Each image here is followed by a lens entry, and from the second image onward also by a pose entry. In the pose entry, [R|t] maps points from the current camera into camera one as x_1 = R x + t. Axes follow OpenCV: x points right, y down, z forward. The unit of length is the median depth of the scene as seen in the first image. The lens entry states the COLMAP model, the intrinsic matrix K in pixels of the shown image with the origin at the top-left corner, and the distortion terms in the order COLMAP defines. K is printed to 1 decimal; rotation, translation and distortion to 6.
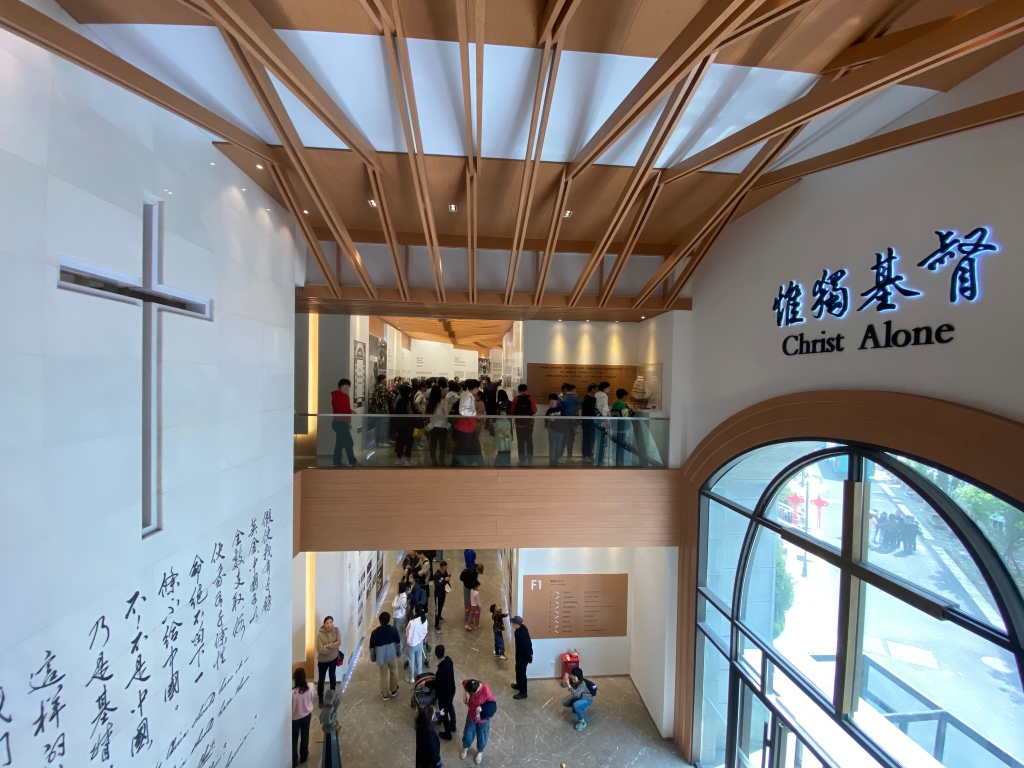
lens RADIAL K [[410.7, 0, 506.1], [0, 410.7, 391.2], [0, 0, 1]] dist [0.013941, -0.018308]
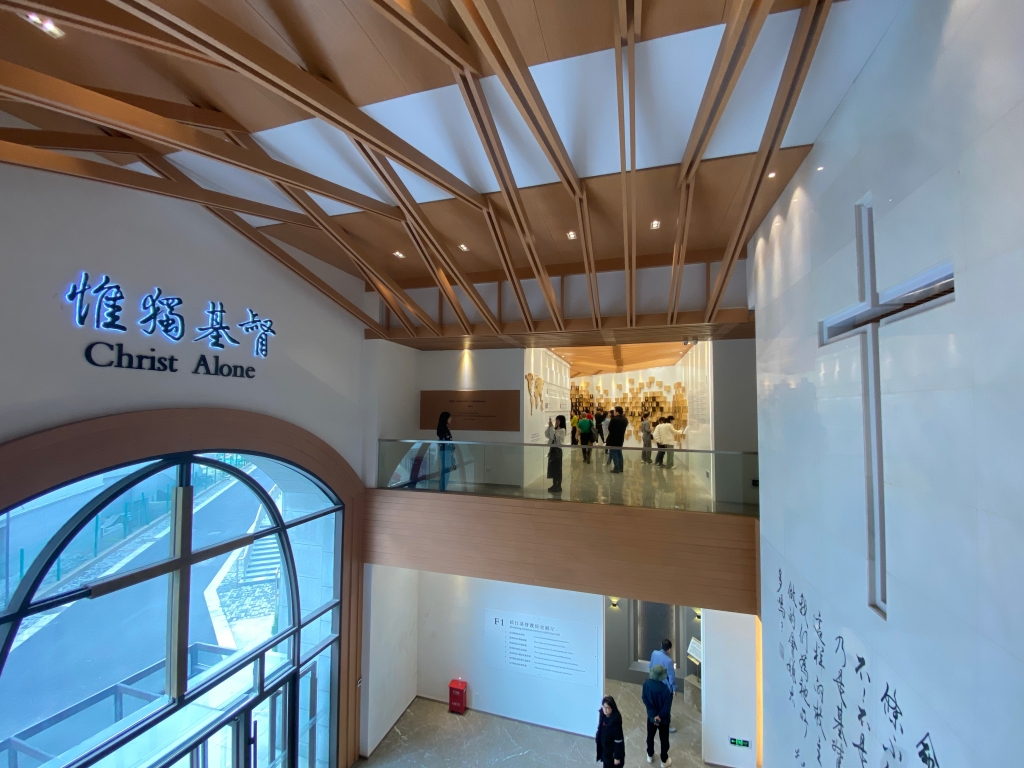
lens RADIAL K [[412.2, 0, 509.6], [0, 412.2, 386.4], [0, 0, 1]] dist [0.014460, -0.017778]
pose [[-0.933144, -0.008014, 0.359414, -0.402267], [-0.016580, 0.999647, -0.020757, -0.050217], [-0.359121, -0.025328, -0.932947, 1.676687]]
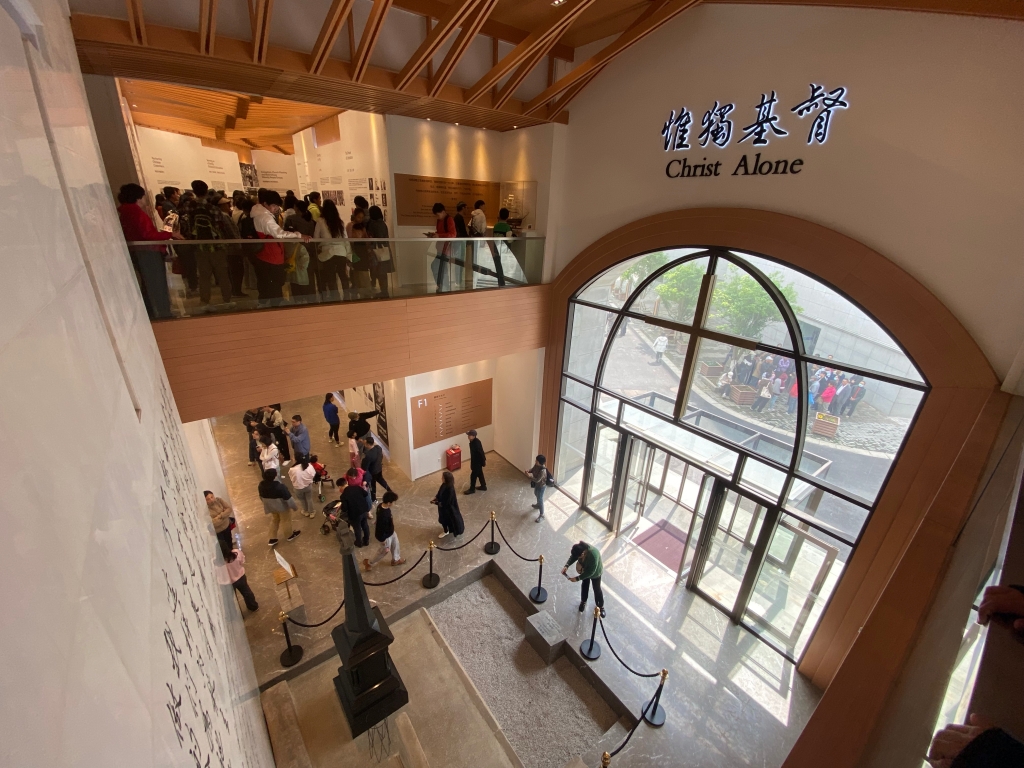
lens RADIAL K [[412.2, 0, 509.6], [0, 412.2, 386.4], [0, 0, 1]] dist [0.014460, -0.017778]
pose [[0.838460, -0.208464, 0.503515, -0.553892], [-0.002102, 0.922700, 0.385514, 0.016469], [-0.544959, -0.324296, 0.773209, 0.110489]]
